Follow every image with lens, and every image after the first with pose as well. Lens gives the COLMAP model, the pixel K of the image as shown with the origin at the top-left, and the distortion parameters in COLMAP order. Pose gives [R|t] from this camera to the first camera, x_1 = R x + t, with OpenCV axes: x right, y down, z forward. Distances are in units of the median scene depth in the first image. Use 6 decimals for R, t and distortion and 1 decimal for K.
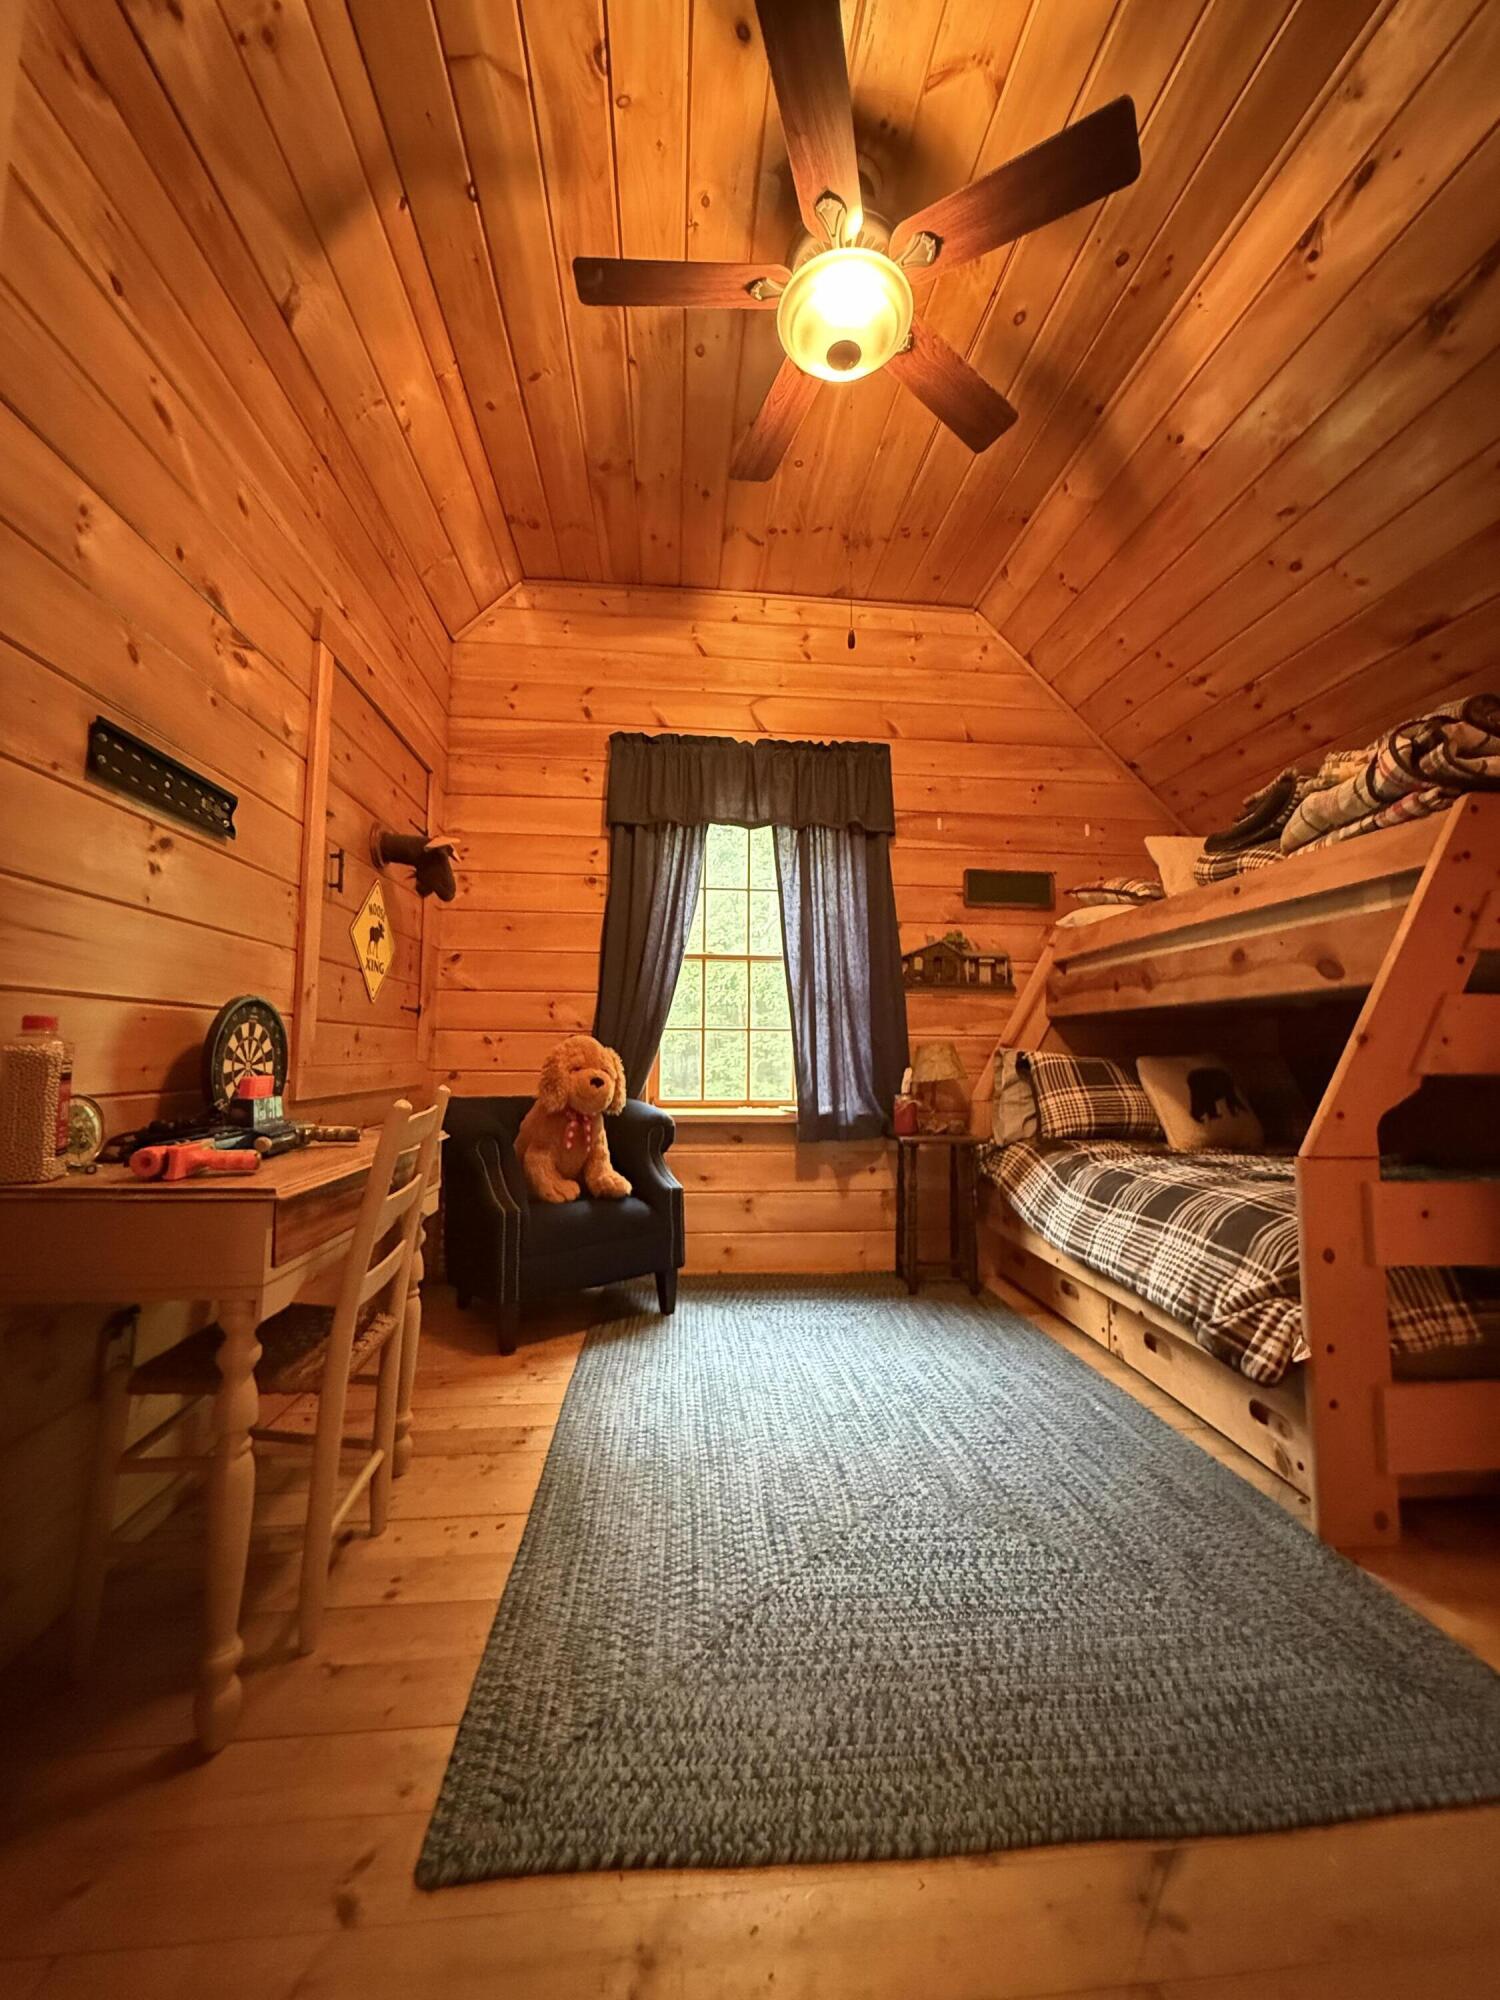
lens RADIAL K [[796.7, 0, 748.1], [0, 796.7, 998.0], [0, 0, 1]] dist [-0.003580, -0.000183]
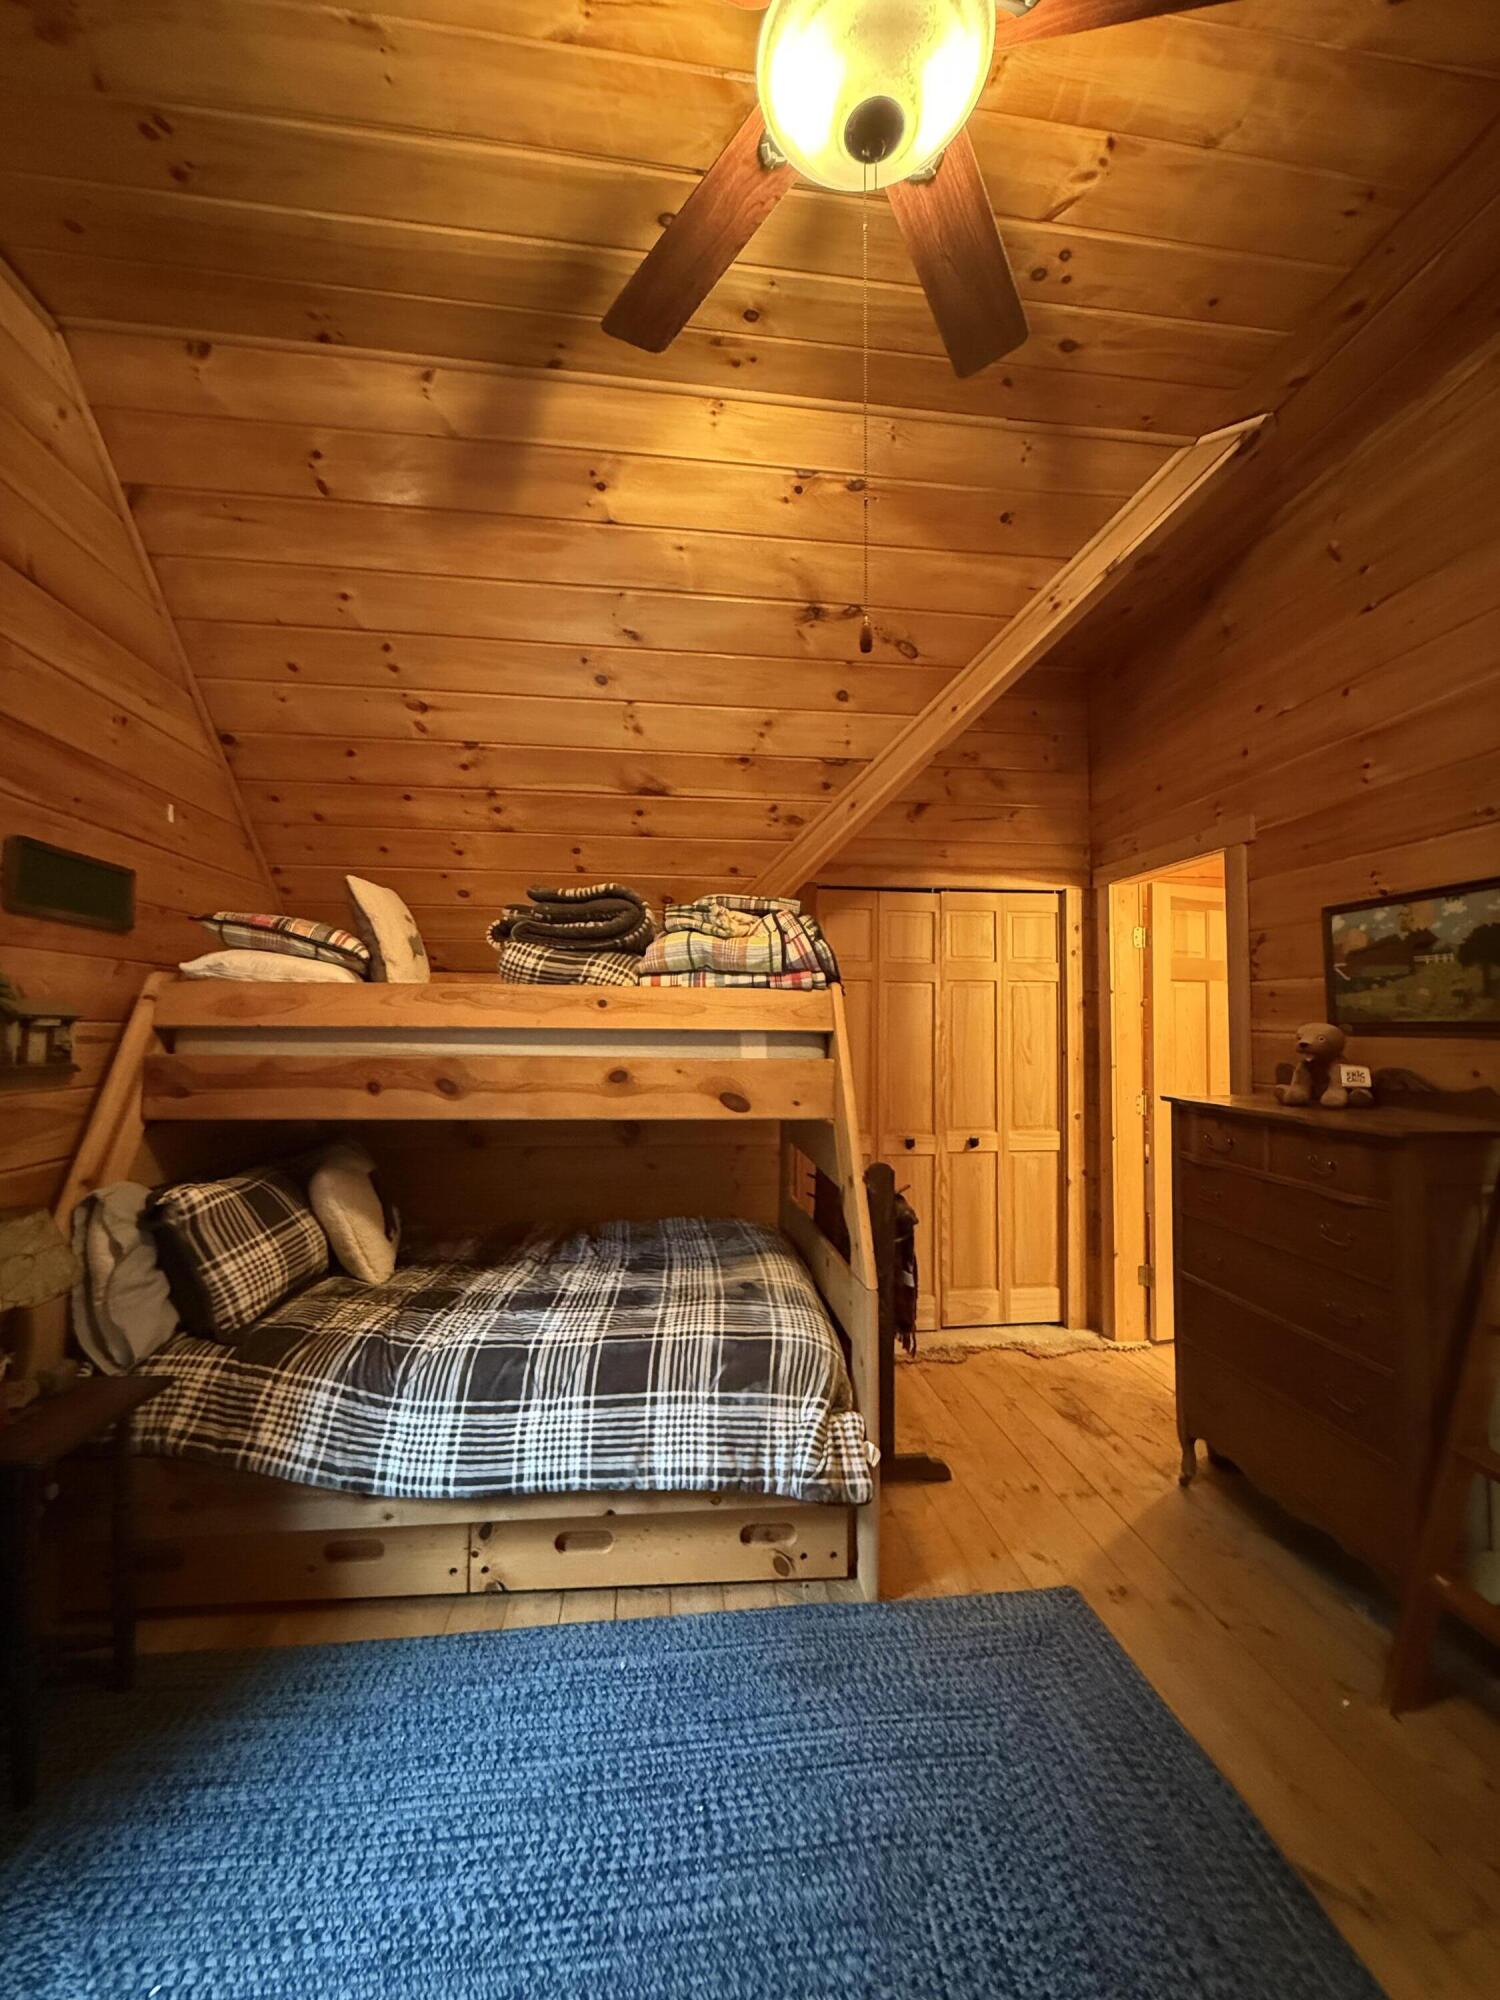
lens RADIAL K [[796.7, 0, 745.2], [0, 796.7, 993.9], [0, 0, 1]] dist [-0.003580, -0.000183]
pose [[-0.025902, 0.030679, 0.999194, -0.345482], [-0.080277, 0.996237, -0.032669, -0.128248], [-0.996436, -0.081059, -0.023341, 0.849247]]
